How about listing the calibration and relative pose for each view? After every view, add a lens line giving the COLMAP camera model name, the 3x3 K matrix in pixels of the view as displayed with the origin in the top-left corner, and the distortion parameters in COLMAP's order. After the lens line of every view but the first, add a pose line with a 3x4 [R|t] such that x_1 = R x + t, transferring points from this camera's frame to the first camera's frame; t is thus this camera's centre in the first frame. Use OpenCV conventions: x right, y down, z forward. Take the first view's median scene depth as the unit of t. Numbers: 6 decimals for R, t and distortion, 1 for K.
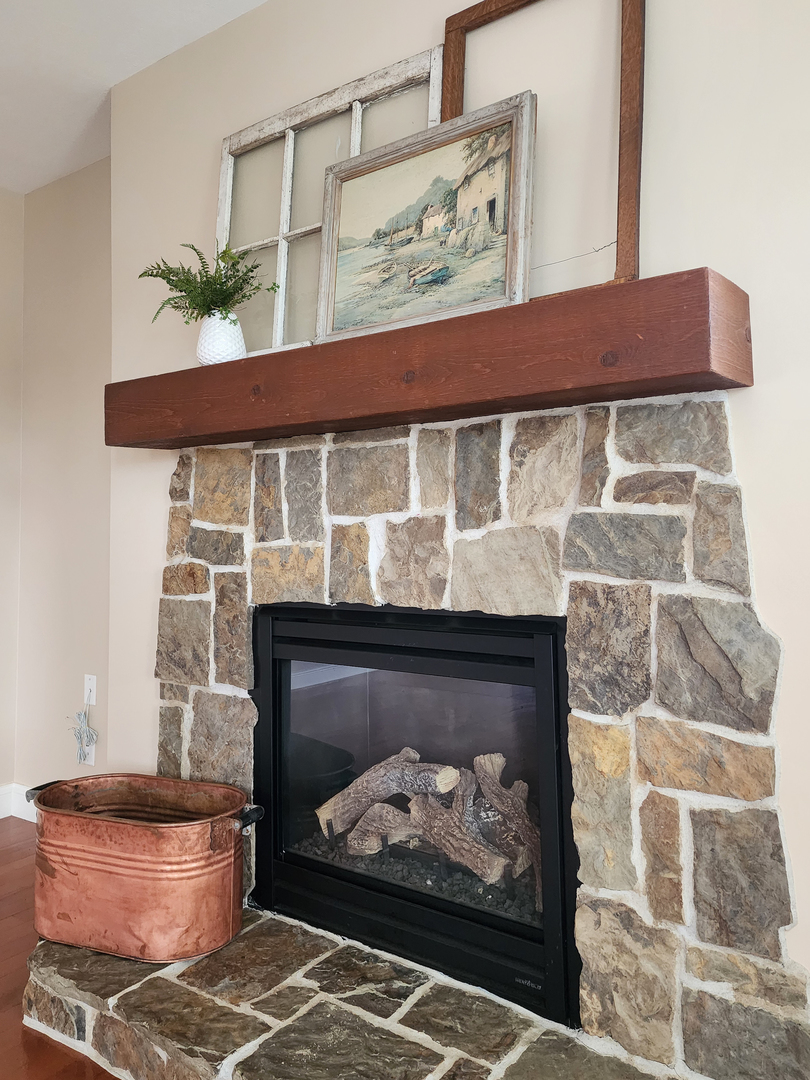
lens RADIAL K [[741.9, 0, 432.4], [0, 741.9, 541.5], [0, 0, 1]] dist [0.069700, -0.051981]
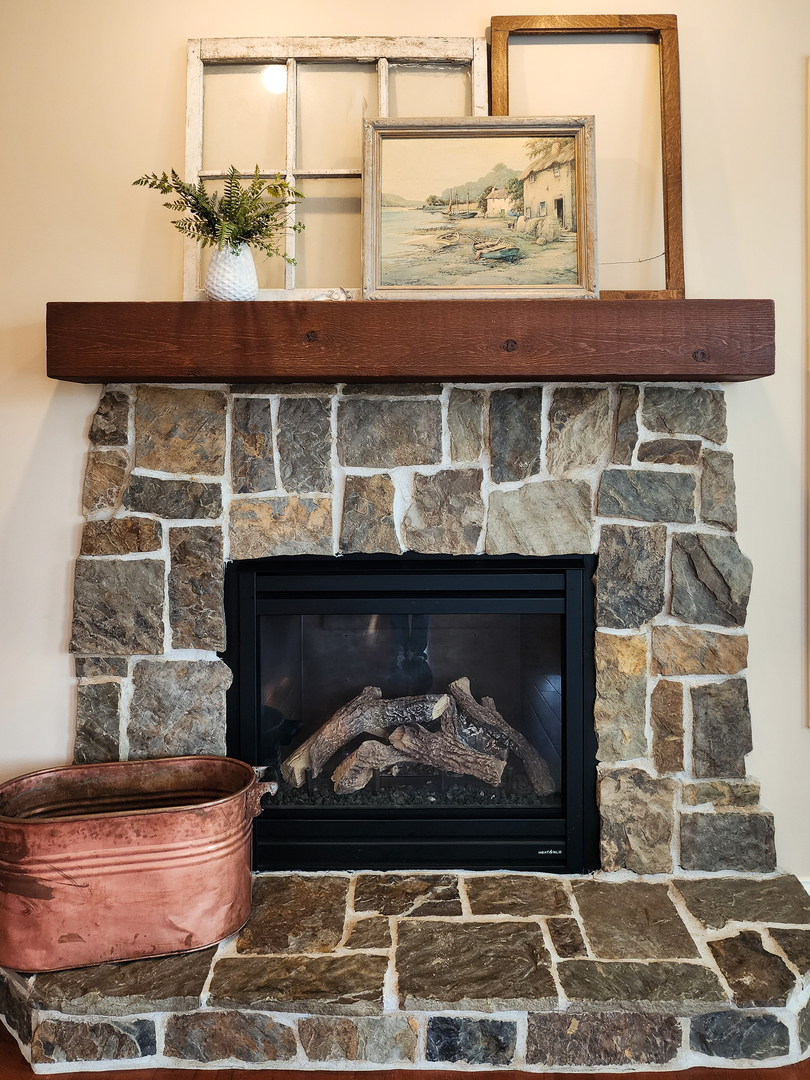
lens RADIAL K [[736.9, 0, 405.8], [0, 736.9, 513.3], [0, 0, 1]] dist [-0.002343, 0.001985]
pose [[0.841558, -0.027839, 0.539449, -0.737675], [0.000421, 0.998705, 0.050882, -0.027913], [-0.540167, -0.042593, 0.840479, 0.149870]]
